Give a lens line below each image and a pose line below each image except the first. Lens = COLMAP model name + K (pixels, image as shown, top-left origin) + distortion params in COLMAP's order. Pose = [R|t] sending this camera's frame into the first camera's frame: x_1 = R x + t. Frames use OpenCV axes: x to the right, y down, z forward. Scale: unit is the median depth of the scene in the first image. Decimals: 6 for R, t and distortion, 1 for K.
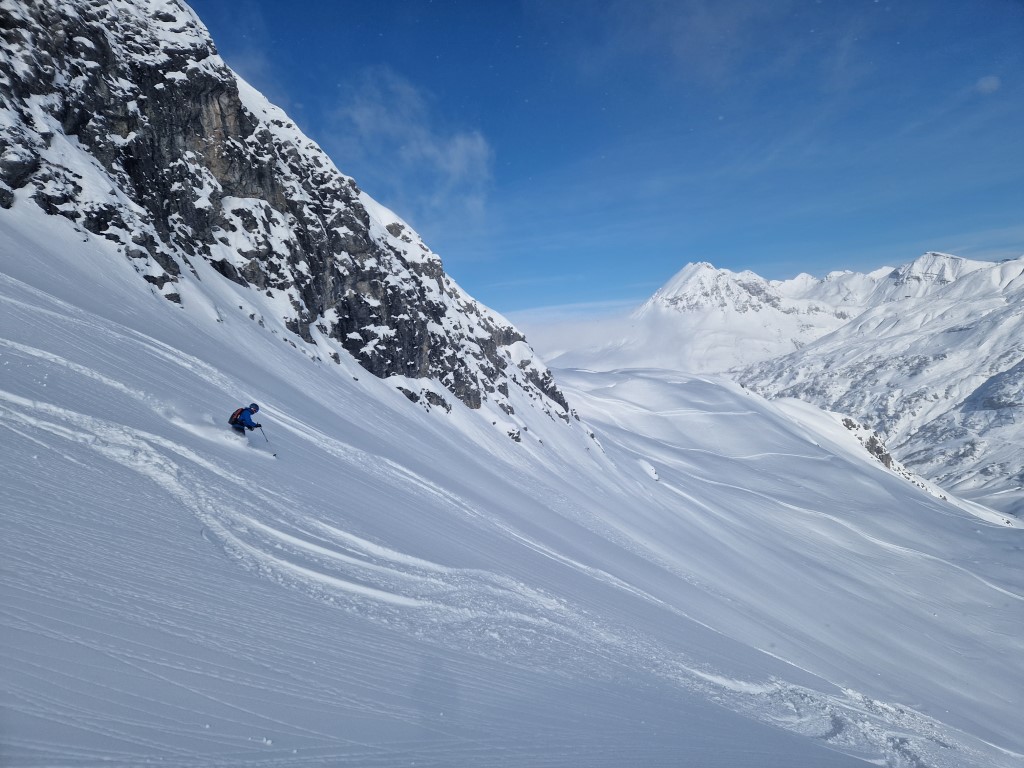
lens RADIAL K [[671.9, 0, 512.0], [0, 671.9, 384.0], [0, 0, 1]] dist [0.074691, -0.059582]
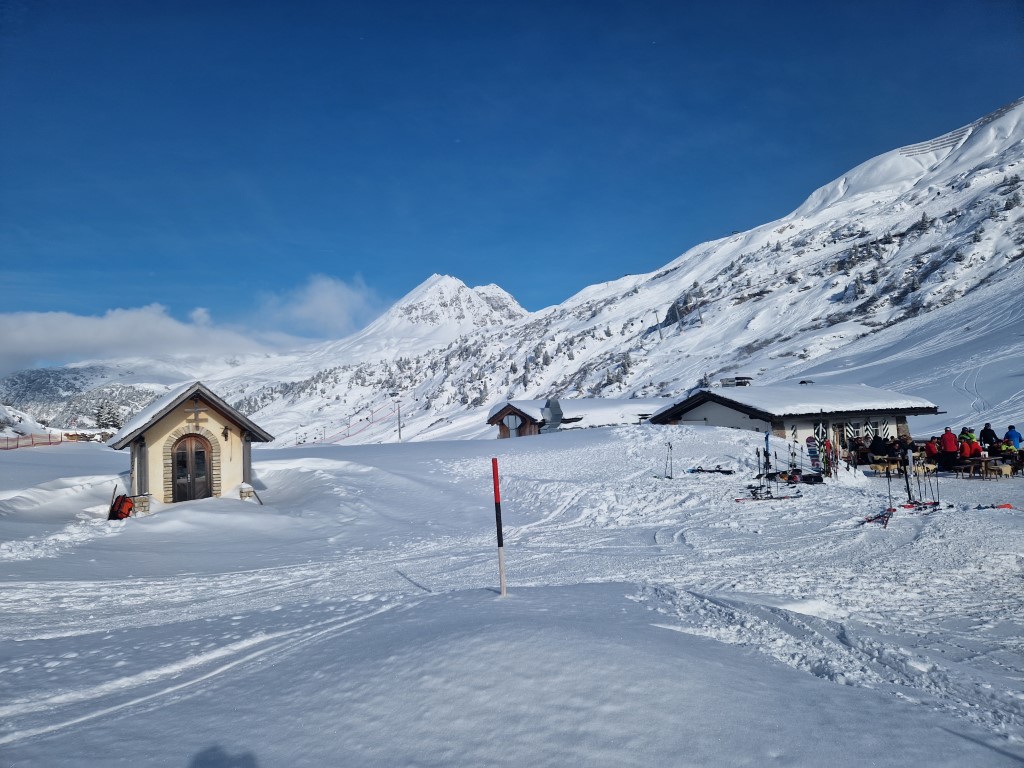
lens RADIAL K [[681.7, 0, 512.0], [0, 681.7, 384.0], [0, 0, 1]] dist [0.087788, -0.068754]
pose [[0.957777, 0.080151, 0.276113, 0.141959], [-0.053935, 0.993395, -0.101277, 0.047295], [-0.282406, 0.082109, 0.955774, 0.173273]]
